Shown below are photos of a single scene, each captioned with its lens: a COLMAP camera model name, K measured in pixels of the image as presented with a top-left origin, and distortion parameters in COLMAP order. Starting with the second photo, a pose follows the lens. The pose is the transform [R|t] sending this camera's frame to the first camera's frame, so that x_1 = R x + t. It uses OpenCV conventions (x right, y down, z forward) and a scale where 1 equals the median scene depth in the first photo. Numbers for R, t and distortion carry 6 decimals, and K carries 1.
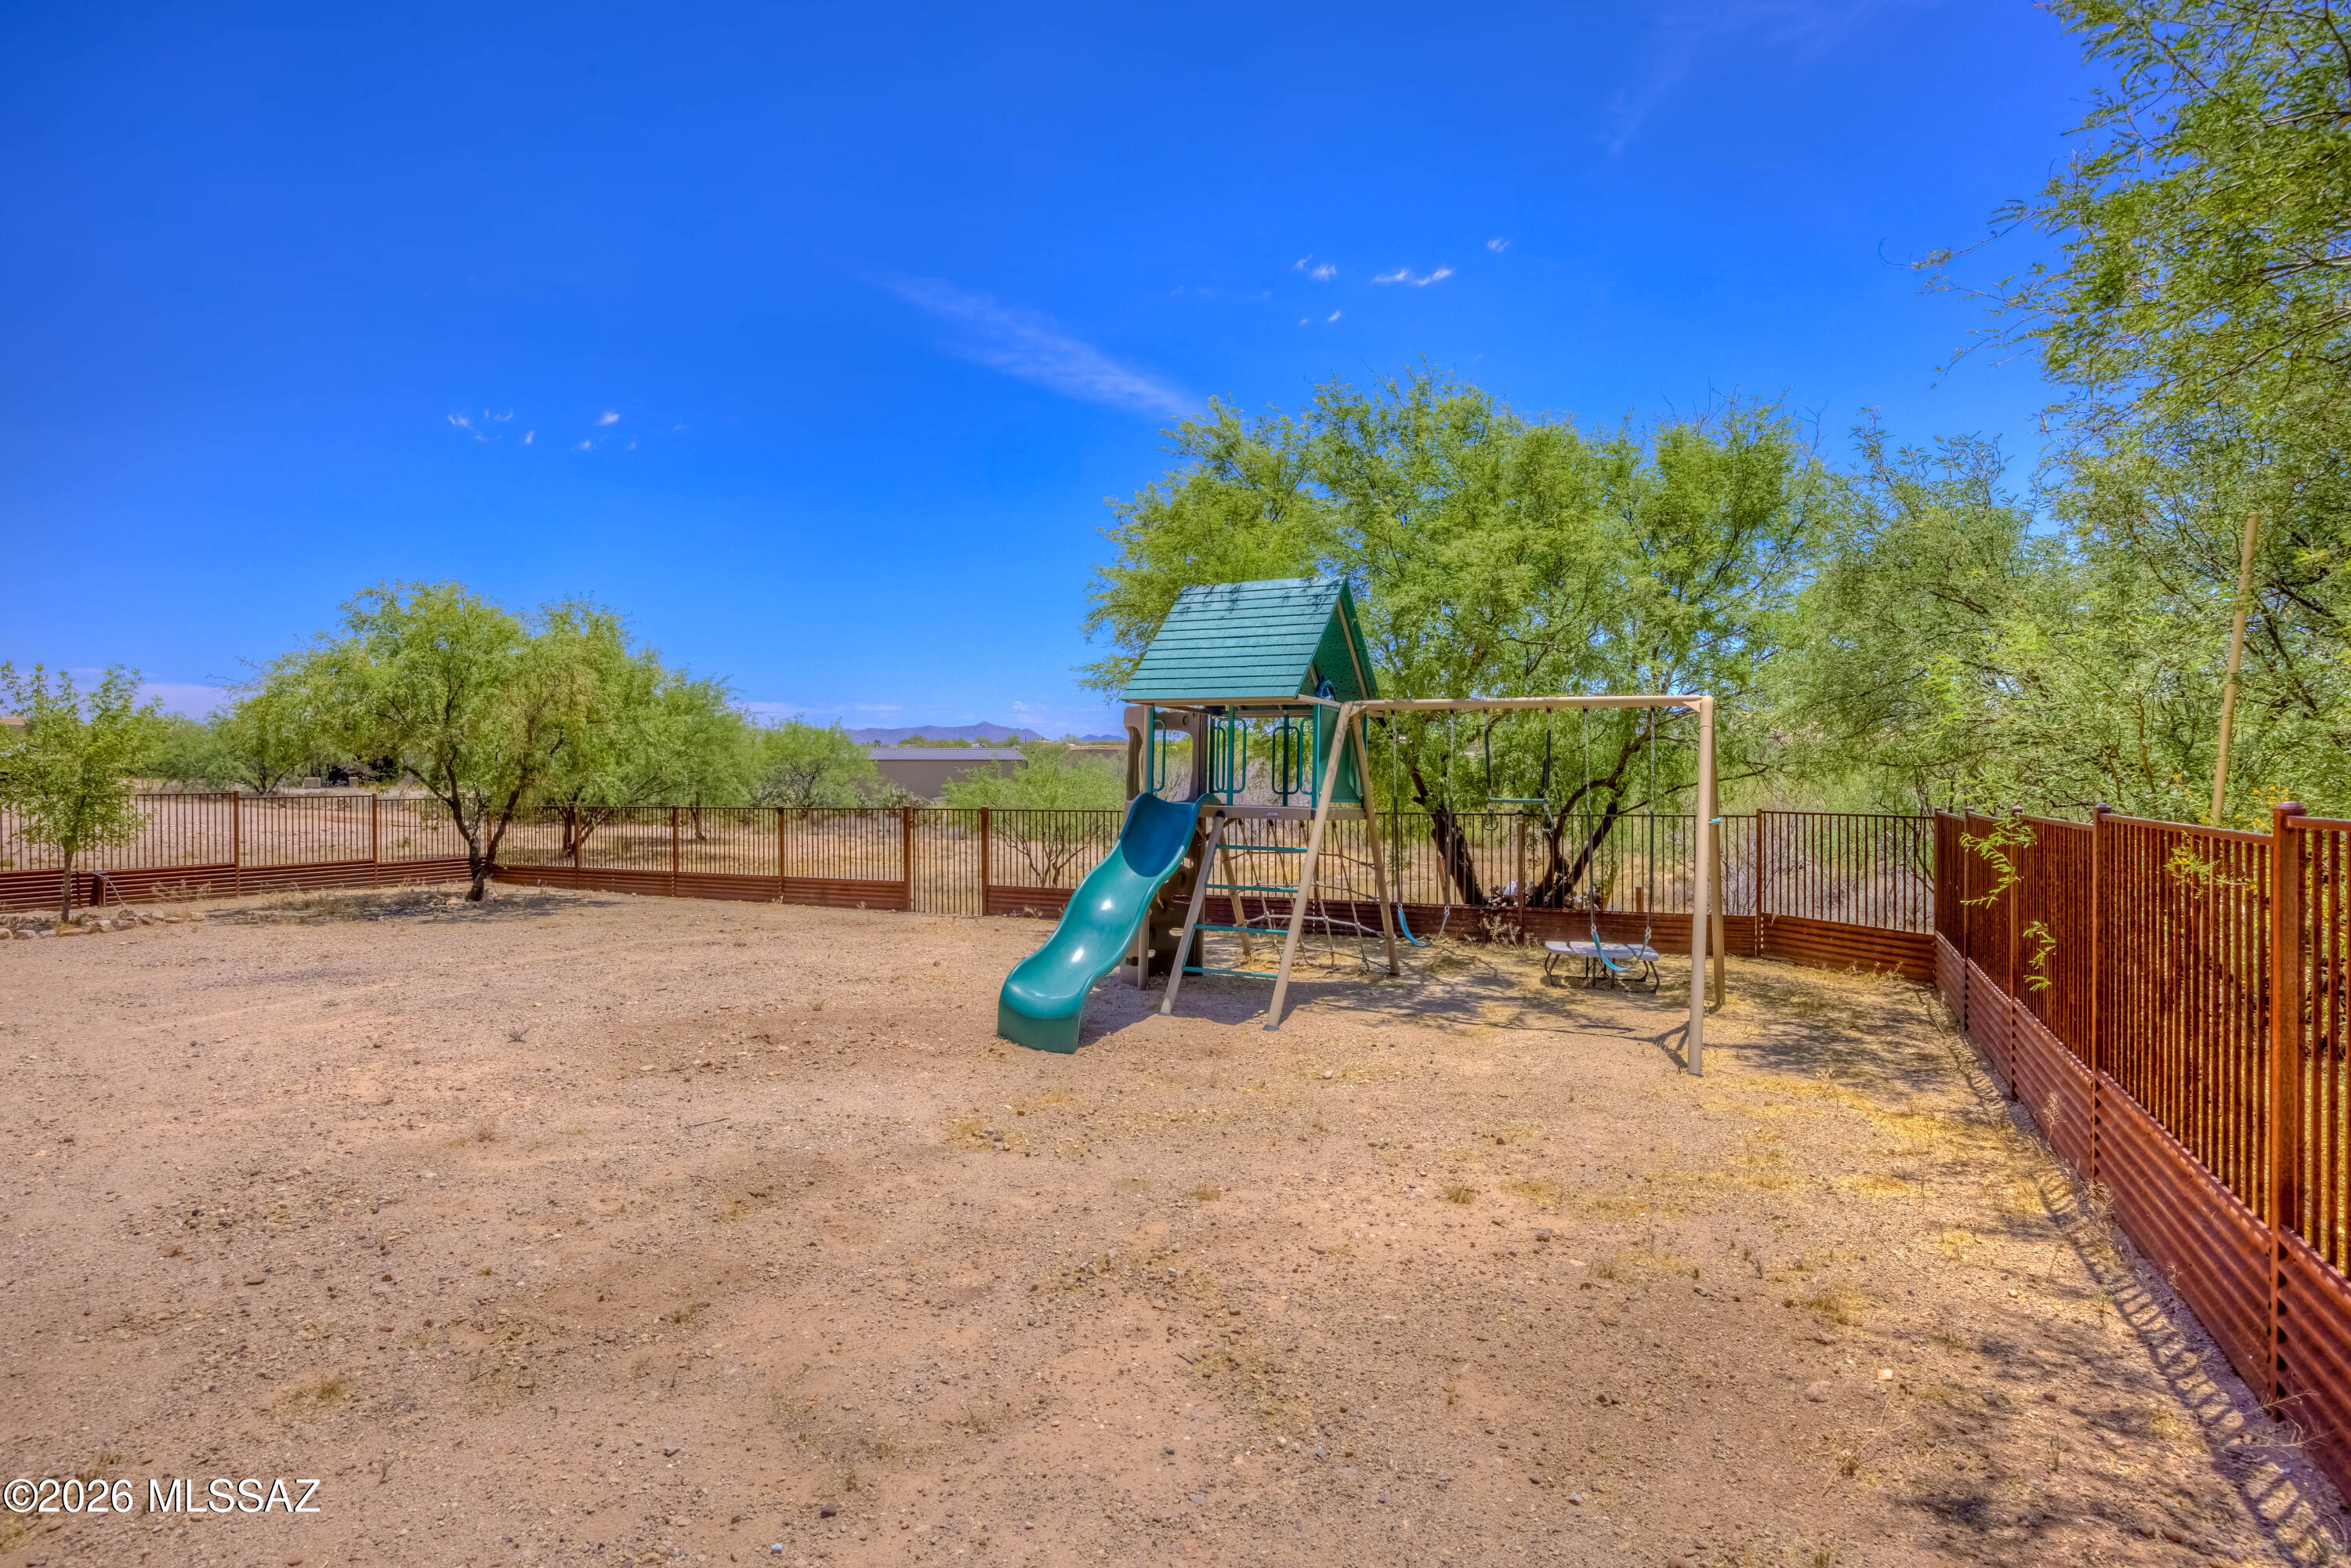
lens RADIAL K [[1244.4, 0, 1175.8], [0, 1244.4, 785.0], [0, 0, 1]] dist [-0.016416, -0.000013]
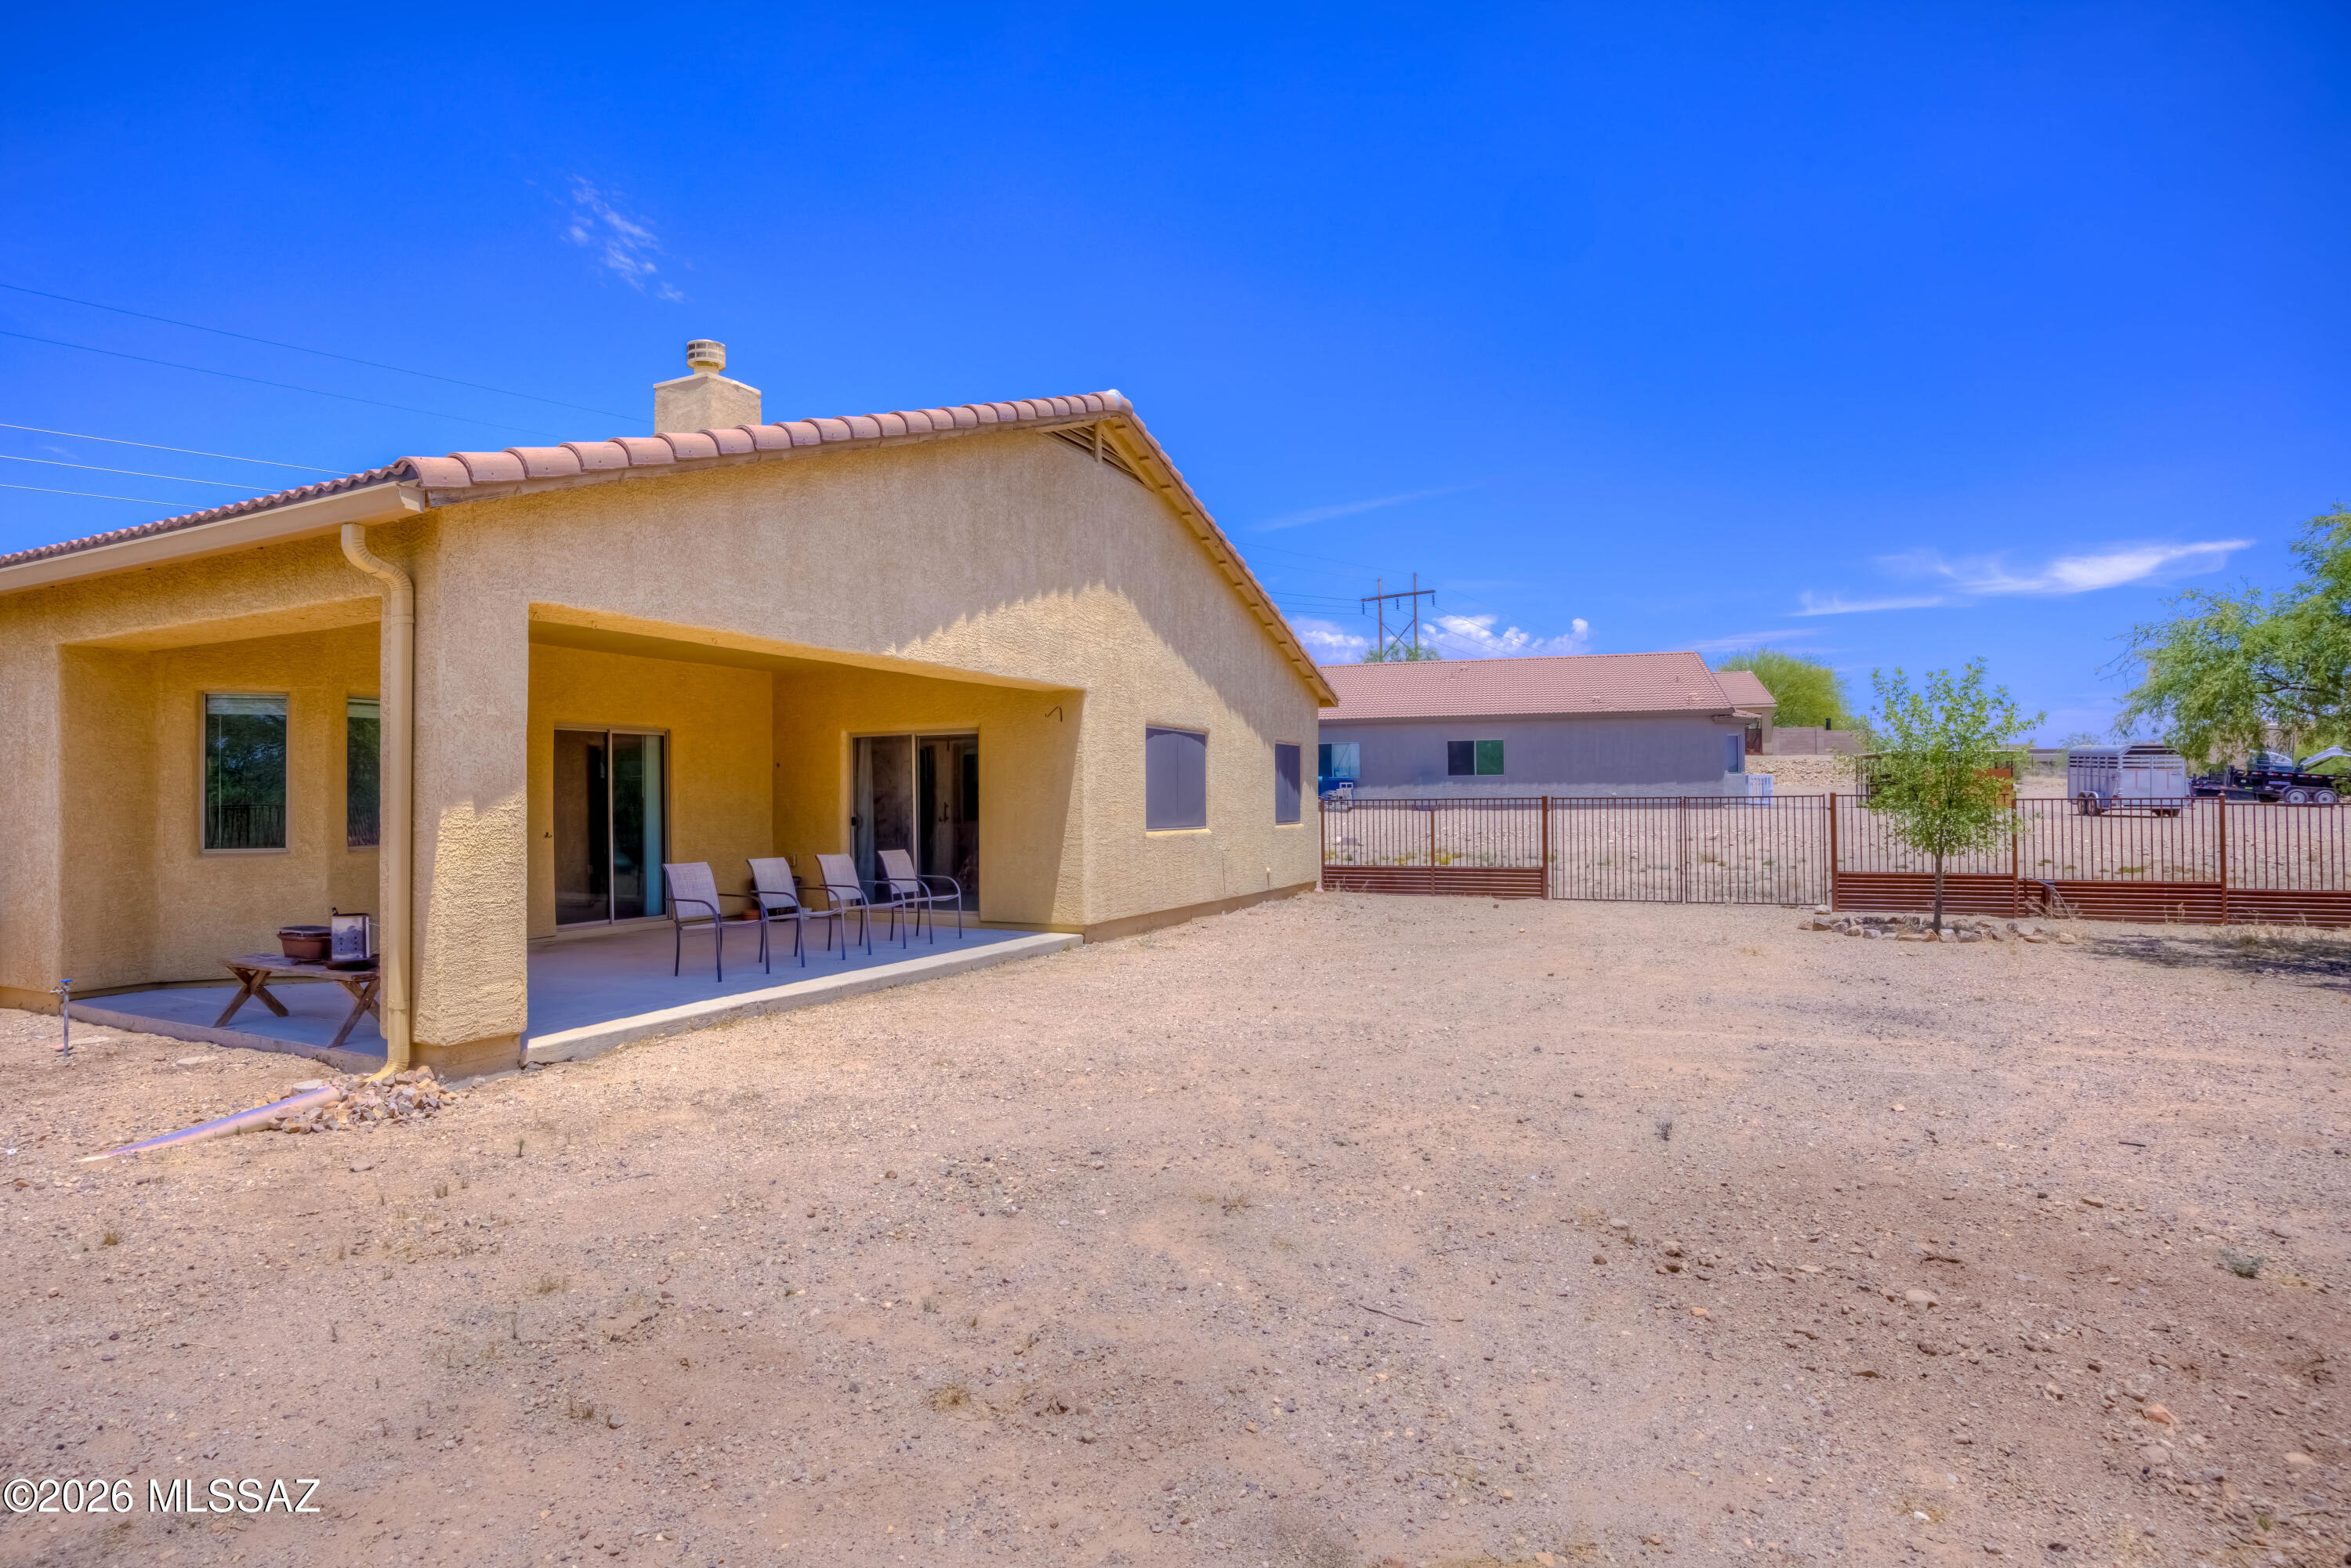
lens RADIAL K [[1244.4, 0, 1178.5], [0, 1244.4, 777.5], [0, 0, 1]] dist [-0.016416, -0.000013]
pose [[-0.064323, -0.012634, -0.997849, 0.317920], [0.004548, 0.999906, -0.012954, 0.002284], [0.997919, -0.005371, -0.064260, 1.088480]]
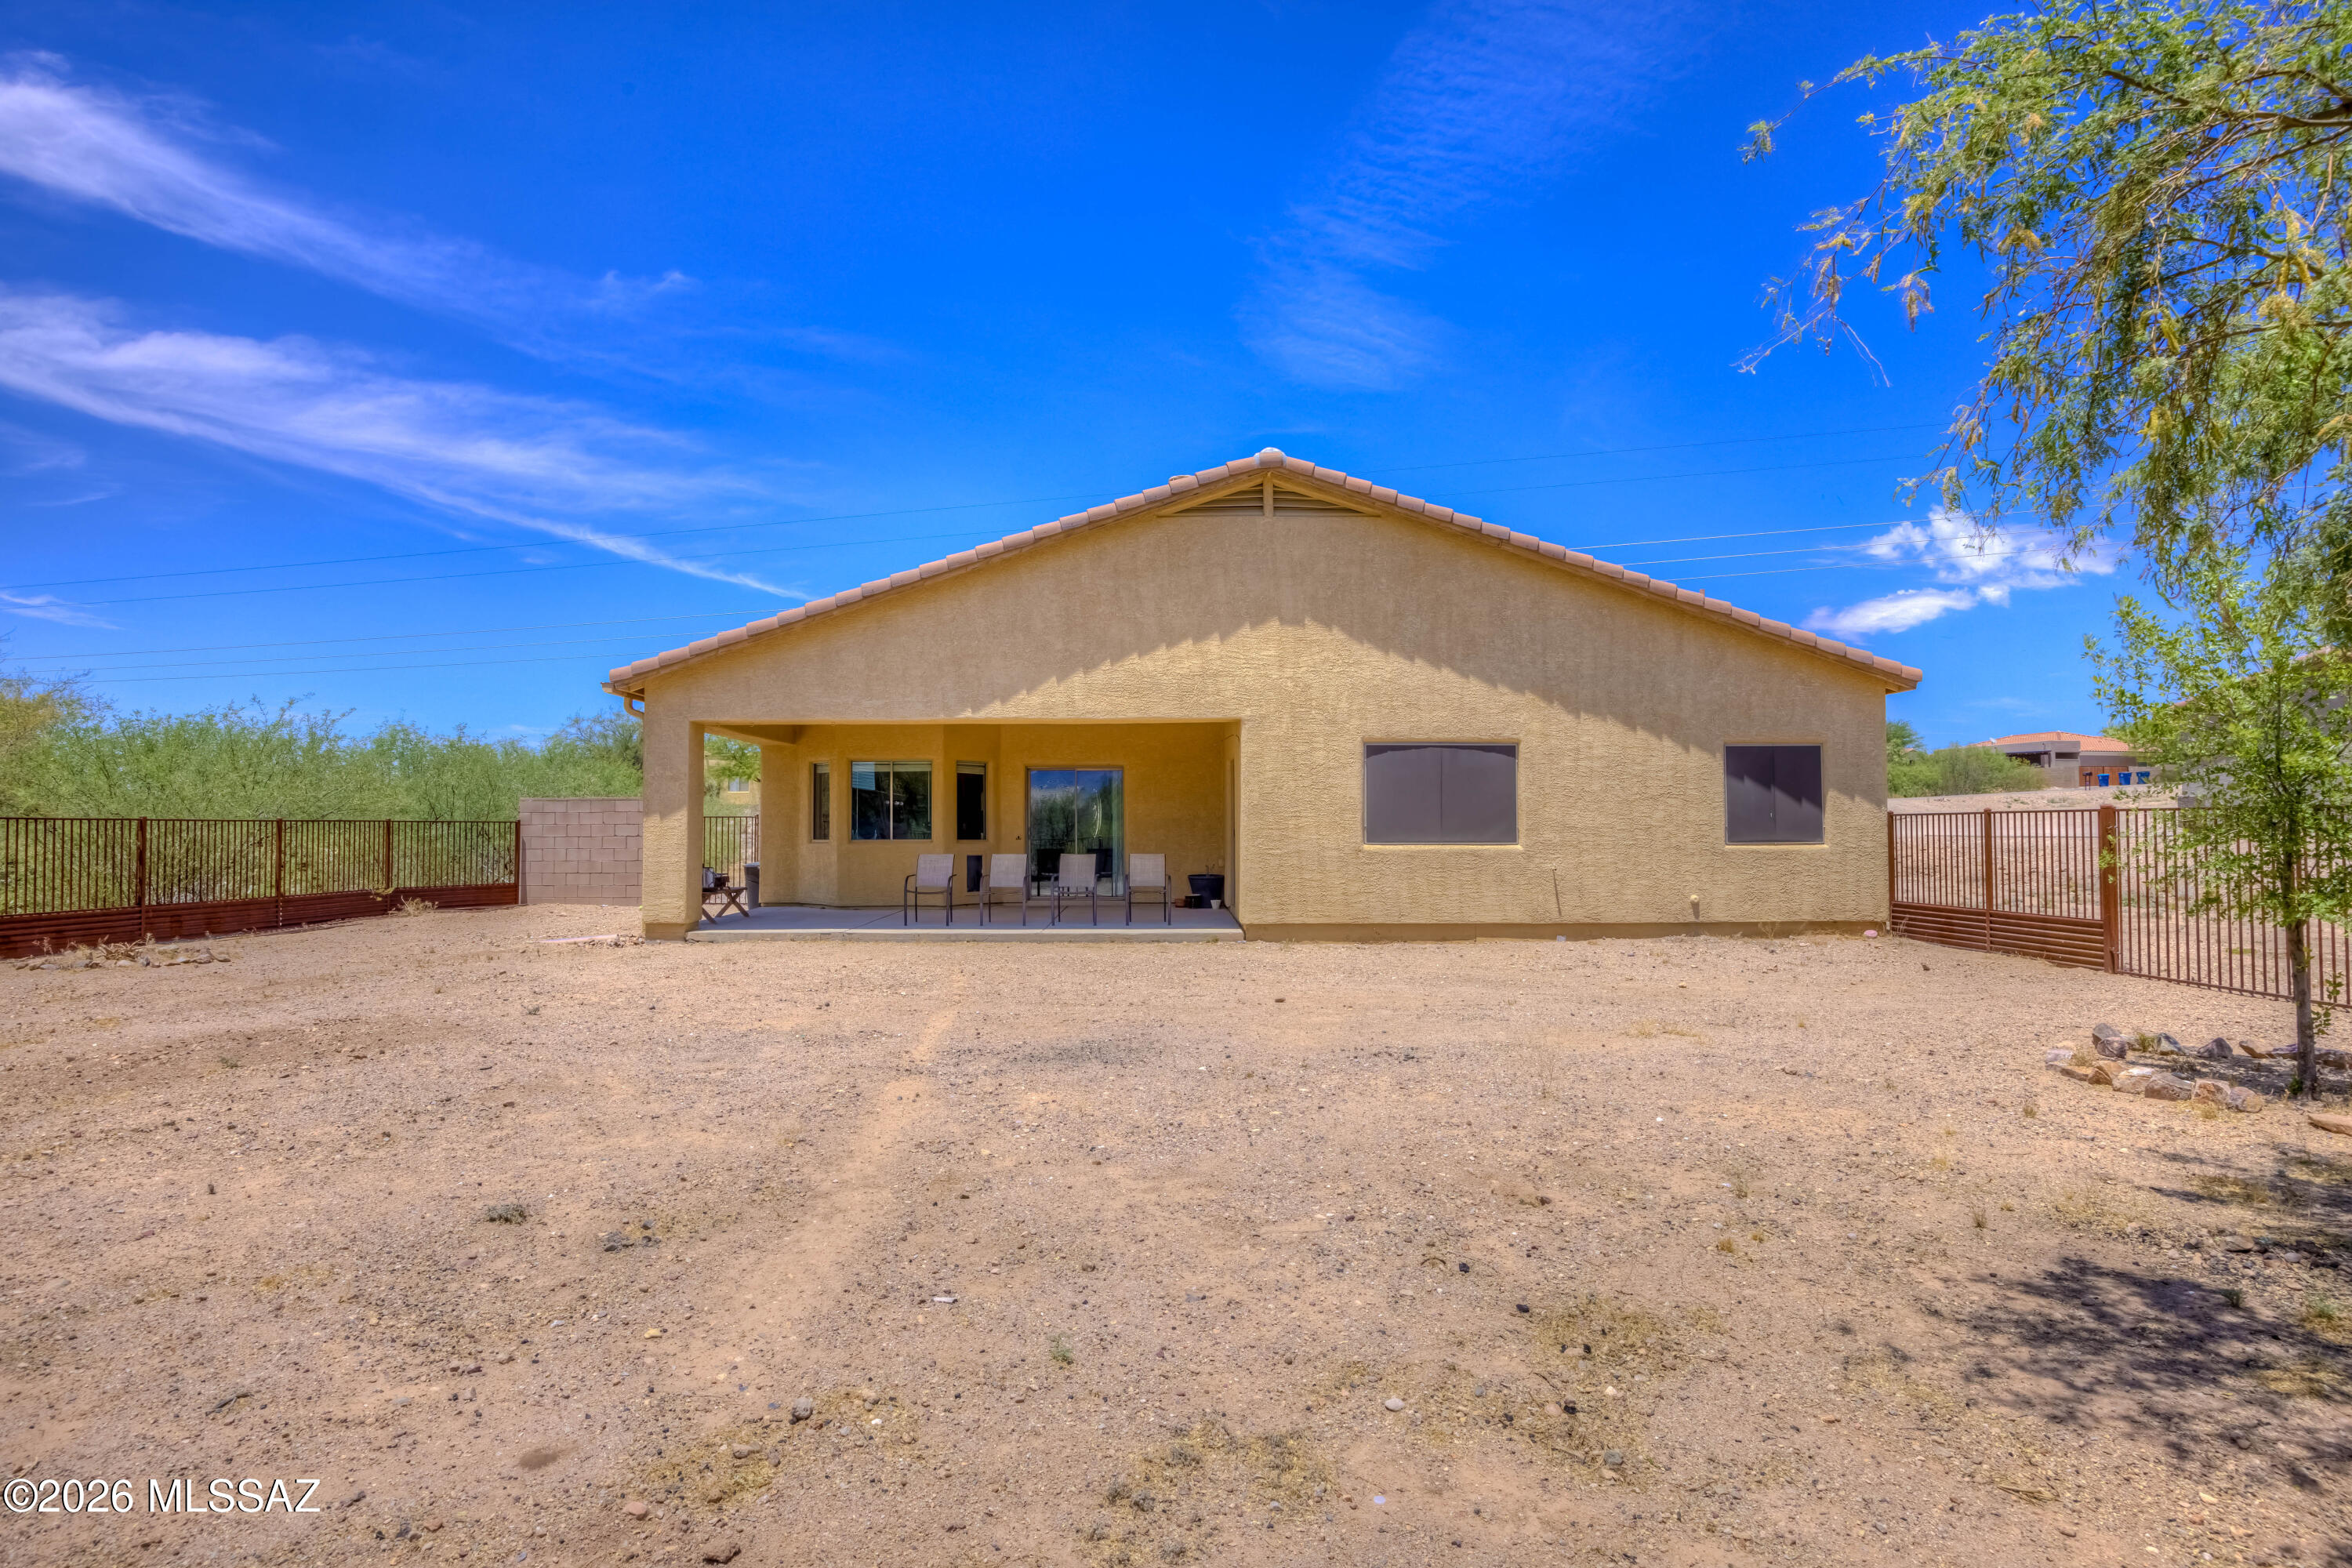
lens RADIAL K [[1244.9, 0, 1179.6], [0, 1244.9, 796.5], [0, 0, 1]] dist [-0.016416, -0.000013]
pose [[-0.929275, -0.003042, -0.369376, -0.094999], [0.006201, 0.999697, -0.023835, 0.014694], [0.369336, -0.024440, -0.928974, 1.816348]]
